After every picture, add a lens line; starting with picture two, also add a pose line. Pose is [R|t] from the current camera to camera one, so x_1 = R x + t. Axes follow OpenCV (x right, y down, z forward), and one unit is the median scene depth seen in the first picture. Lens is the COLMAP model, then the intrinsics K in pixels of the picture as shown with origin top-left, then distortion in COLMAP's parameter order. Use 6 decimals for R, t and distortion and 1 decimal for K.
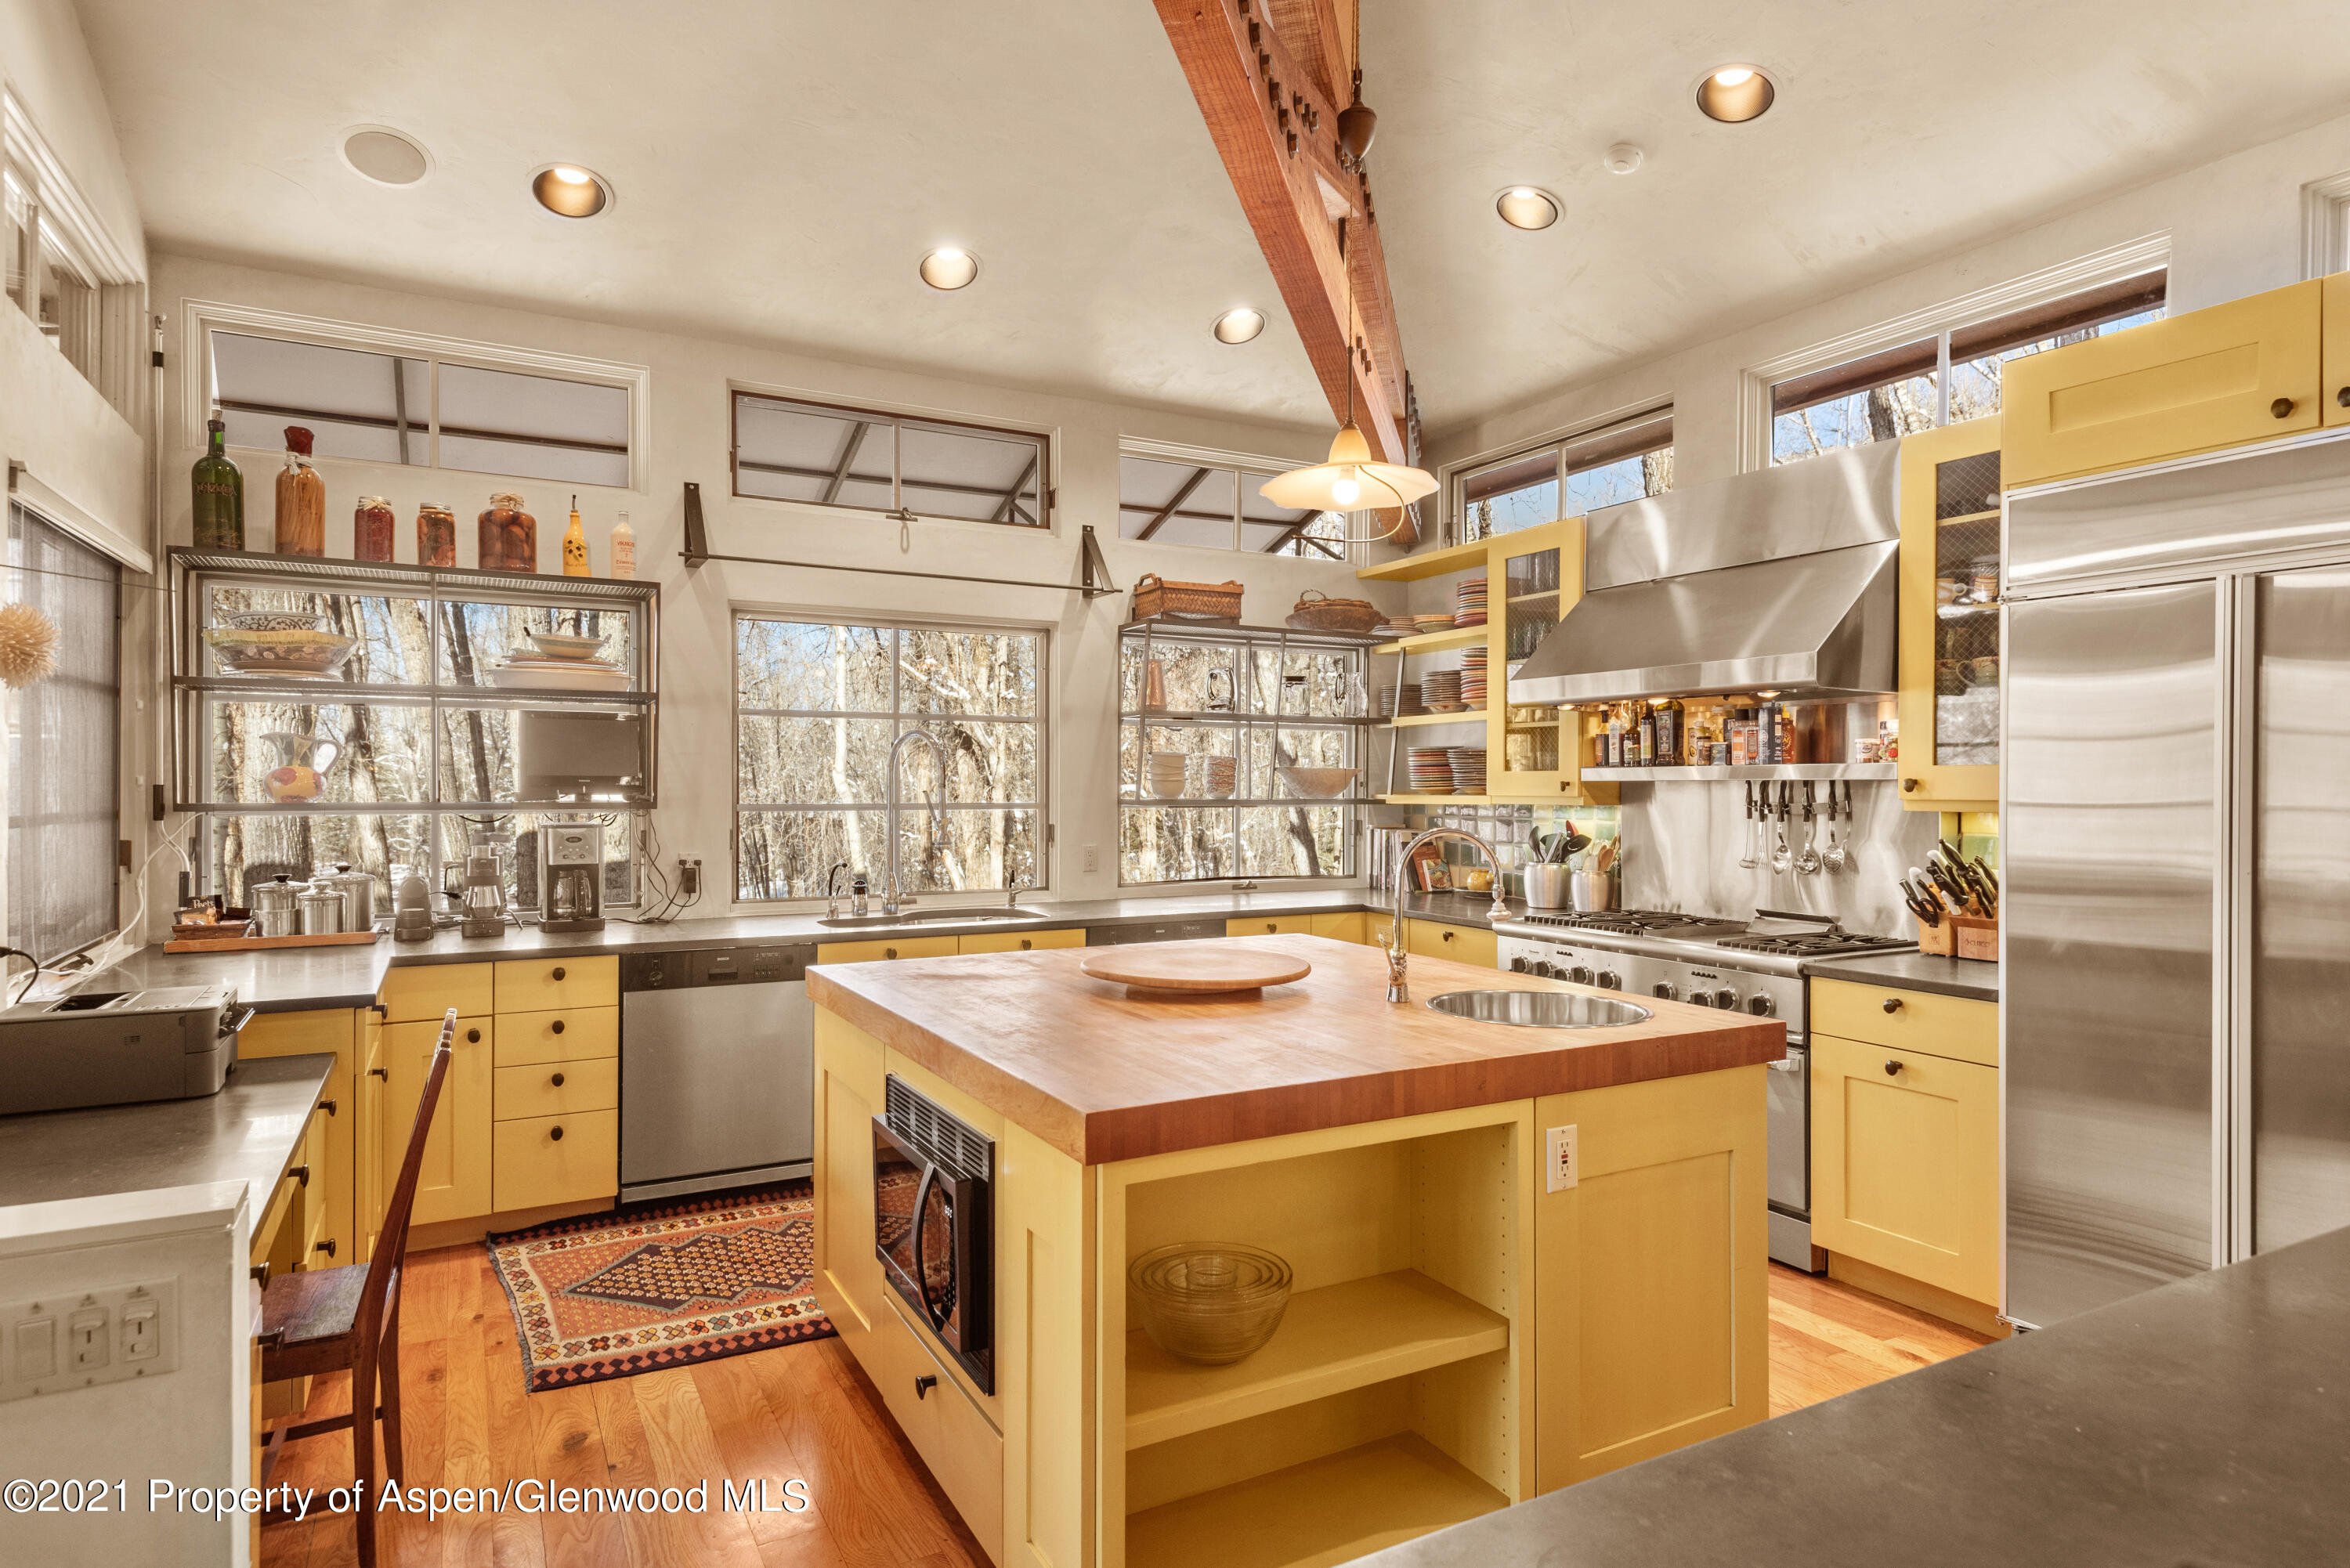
lens RADIAL K [[1323.7, 0, 1172.5], [0, 1323.7, 779.5], [0, 0, 1]] dist [-0.003179, -0.000027]
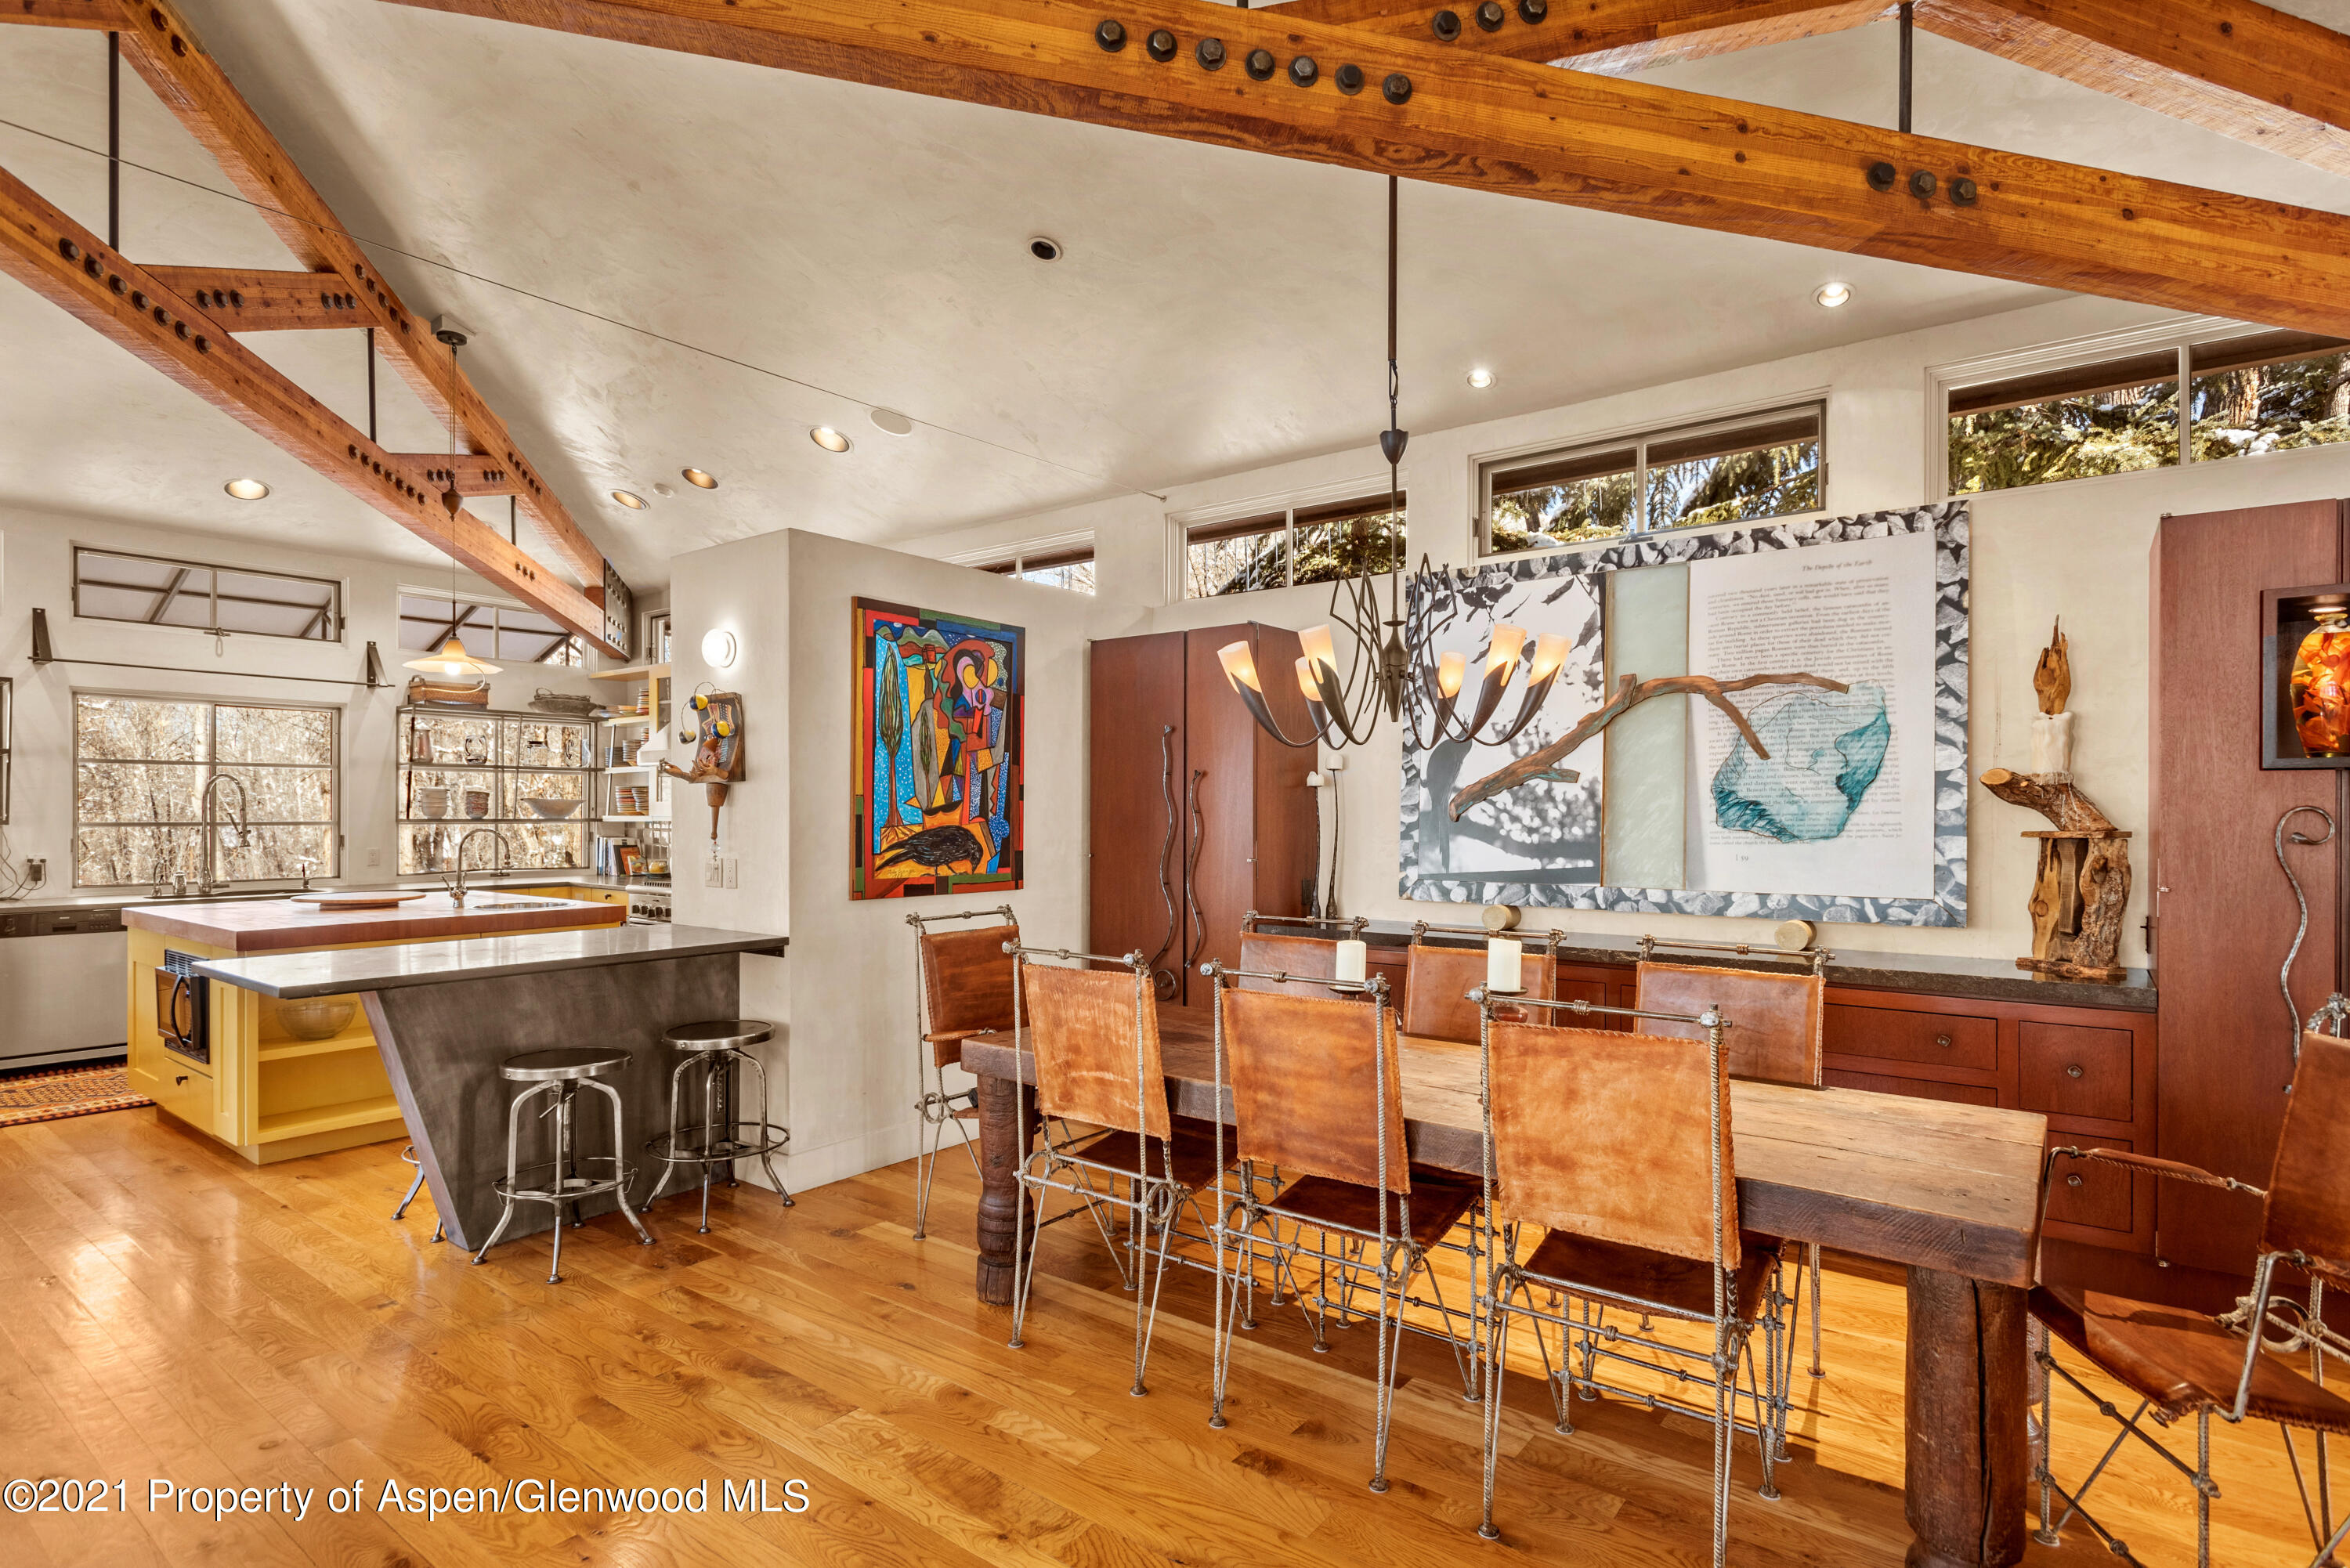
lens RADIAL K [[1185.6, 0, 1188.4], [0, 1185.6, 807.1], [0, 0, 1]] dist [0.000731, -0.003706]
pose [[0.909052, 0.000144, 0.416683, 0.227281], [0.000167, 1.000000, -0.000711, 0.002550], [-0.416683, 0.000716, 0.909052, -0.656873]]
